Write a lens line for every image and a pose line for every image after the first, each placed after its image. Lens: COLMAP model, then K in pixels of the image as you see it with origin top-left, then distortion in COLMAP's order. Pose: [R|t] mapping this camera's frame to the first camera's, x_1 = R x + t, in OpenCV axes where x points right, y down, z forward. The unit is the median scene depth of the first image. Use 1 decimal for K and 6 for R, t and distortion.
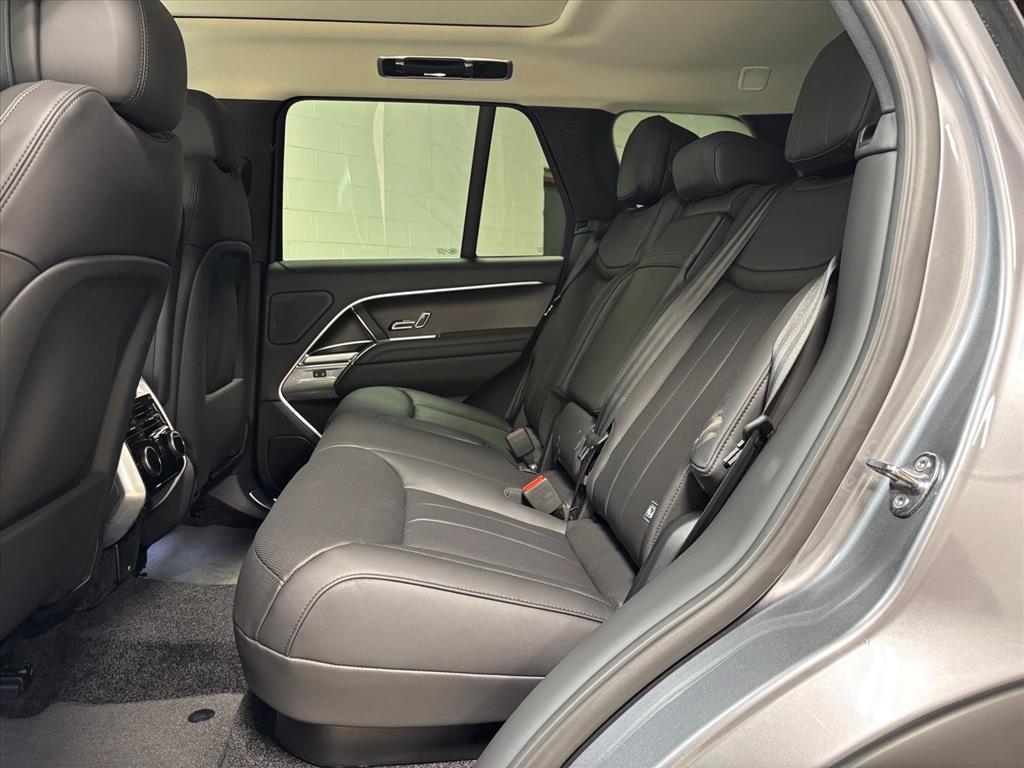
lens RADIAL K [[782.0, 0, 513.2], [0, 782.0, 388.6], [0, 0, 1]] dist [0.060071, -0.074947]
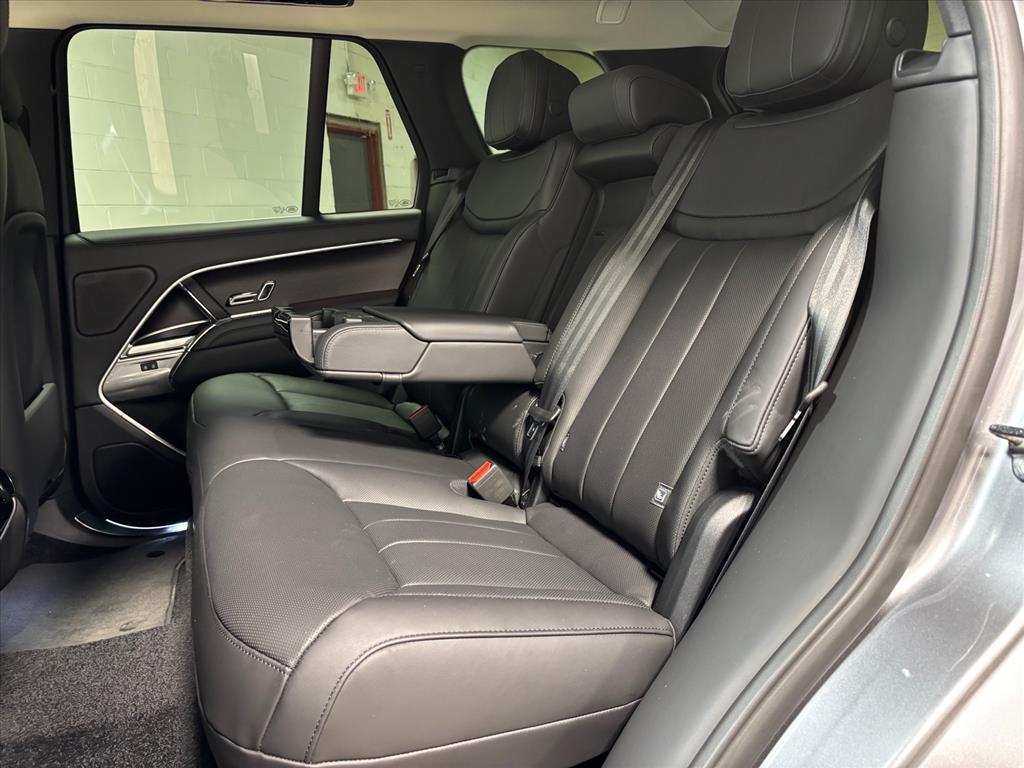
lens RADIAL K [[781.9, 0, 517.8], [0, 781.9, 388.2], [0, 0, 1]] dist [0.057934, -0.068911]
pose [[0.957750, -0.111357, 0.265168, -0.155329], [0.094230, 0.992607, 0.076500, -0.036742], [-0.271726, -0.048281, 0.961163, 0.137798]]
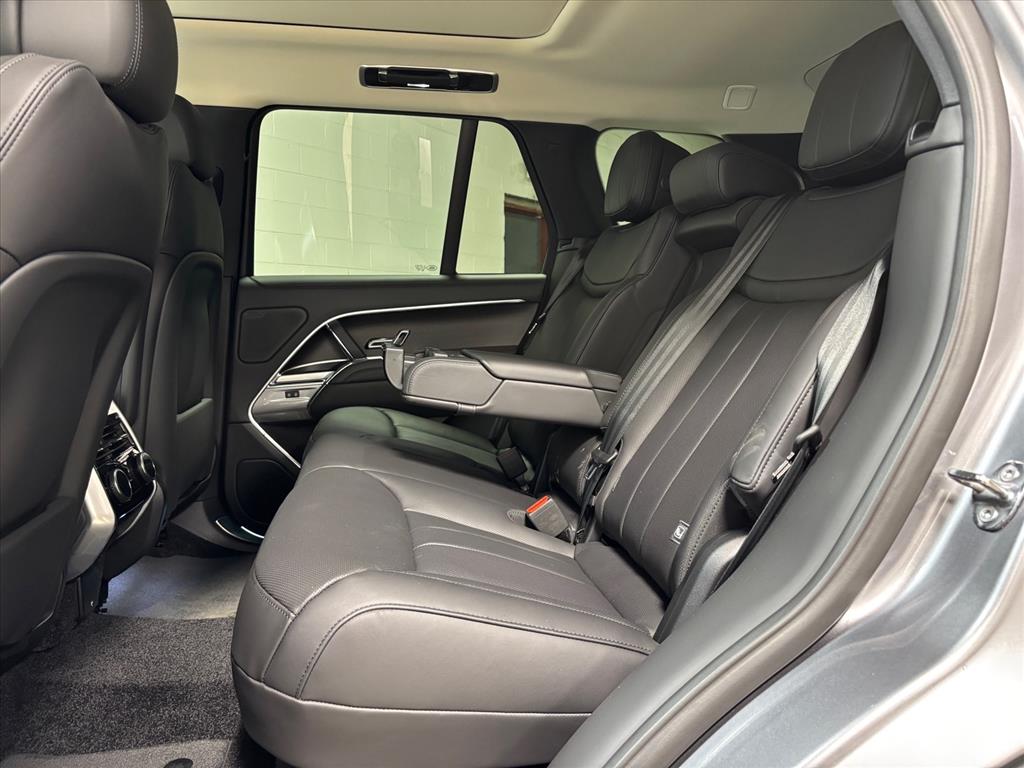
lens RADIAL K [[781.9, 0, 517.8], [0, 781.9, 388.2], [0, 0, 1]] dist [0.057934, -0.068911]
pose [[0.997803, -0.000635, 0.066242, -0.060017], [0.002911, 0.999408, -0.034276, 0.012357], [-0.066181, 0.034394, 0.997215, 0.051115]]
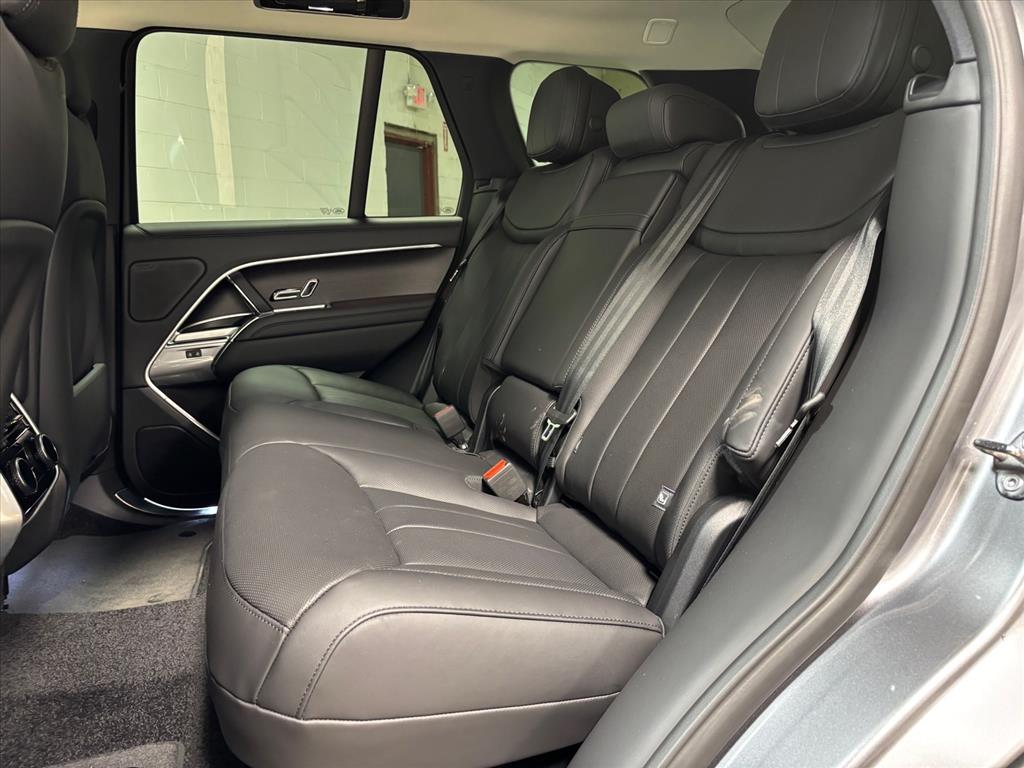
lens RADIAL K [[782.9, 0, 517.8], [0, 782.9, 386.5], [0, 0, 1]] dist [0.052780, -0.060618]
pose [[0.975563, -0.050022, 0.213949, -0.136670], [0.039850, 0.997873, 0.051599, -0.021114], [-0.216075, -0.041812, 0.975481, 0.105392]]
